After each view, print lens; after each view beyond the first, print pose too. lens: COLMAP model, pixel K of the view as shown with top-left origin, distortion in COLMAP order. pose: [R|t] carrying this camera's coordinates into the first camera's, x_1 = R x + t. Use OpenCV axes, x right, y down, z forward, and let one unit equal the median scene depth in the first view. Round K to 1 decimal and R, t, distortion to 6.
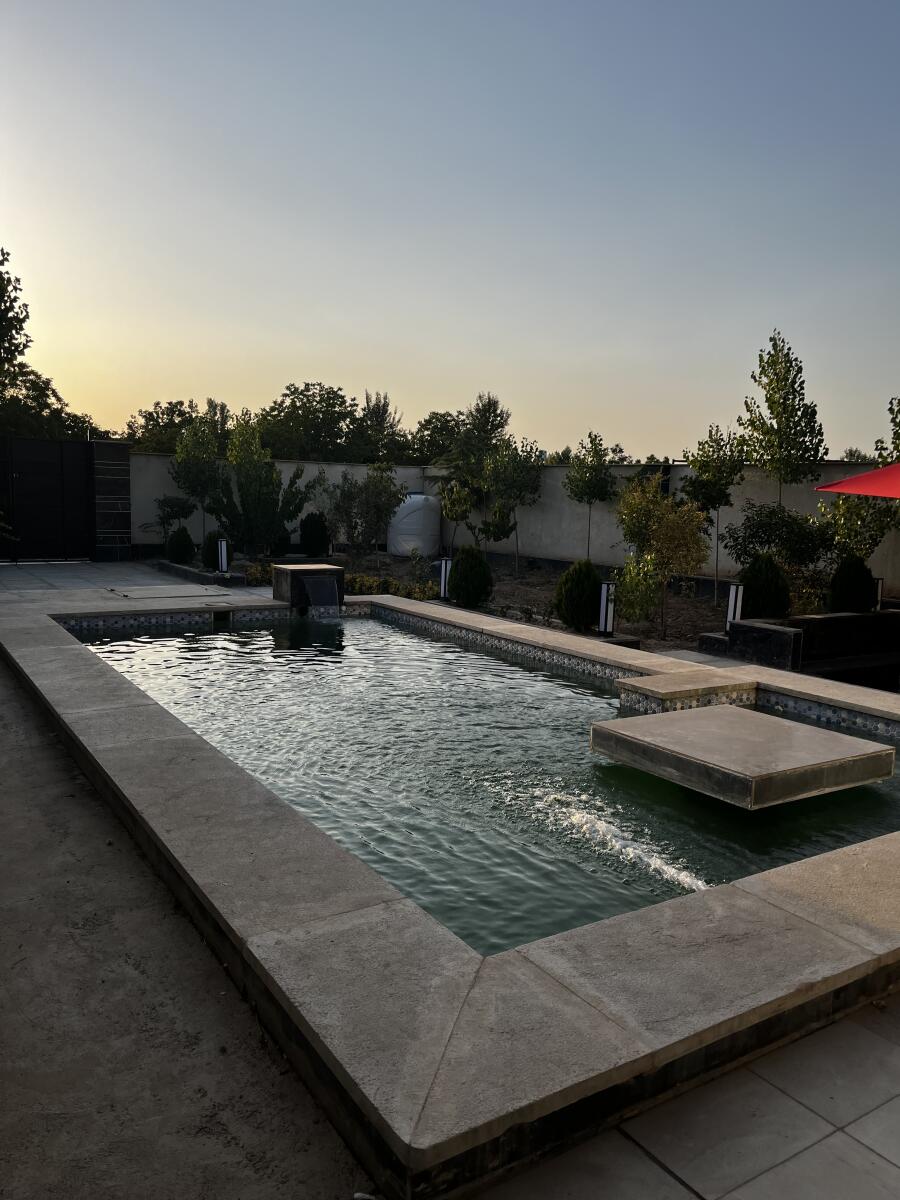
lens RADIAL K [[893.6, 0, 451.2], [0, 893.6, 601.2], [0, 0, 1]] dist [0.012617, 0.000766]
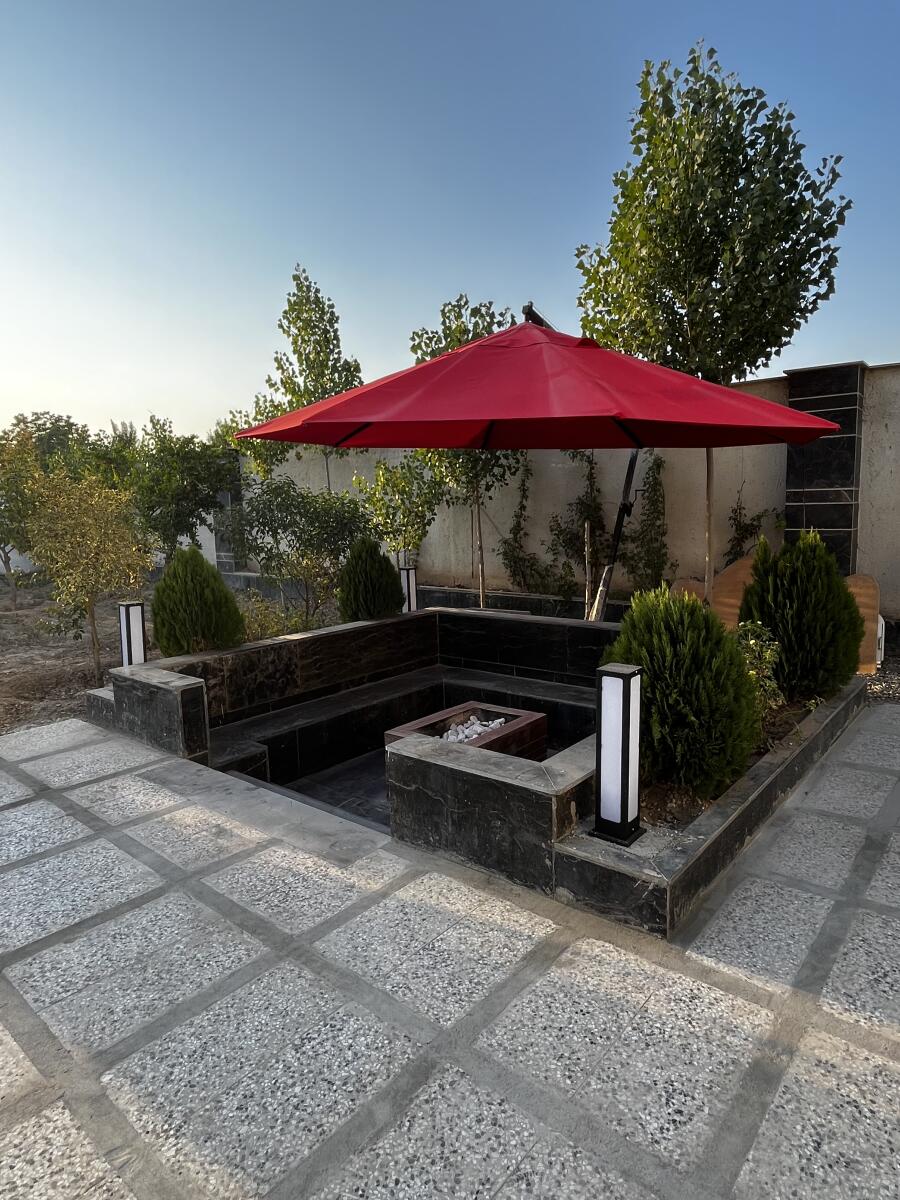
lens RADIAL K [[687.5, 0, 451.8], [0, 687.5, 600.8], [0, 0, 1]] dist [0.000918, -0.000390]
pose [[0.952278, -0.100822, 0.288101, 0.064908], [0.094471, 0.994880, 0.035899, -0.002878], [-0.290245, -0.006968, 0.956927, 0.083520]]
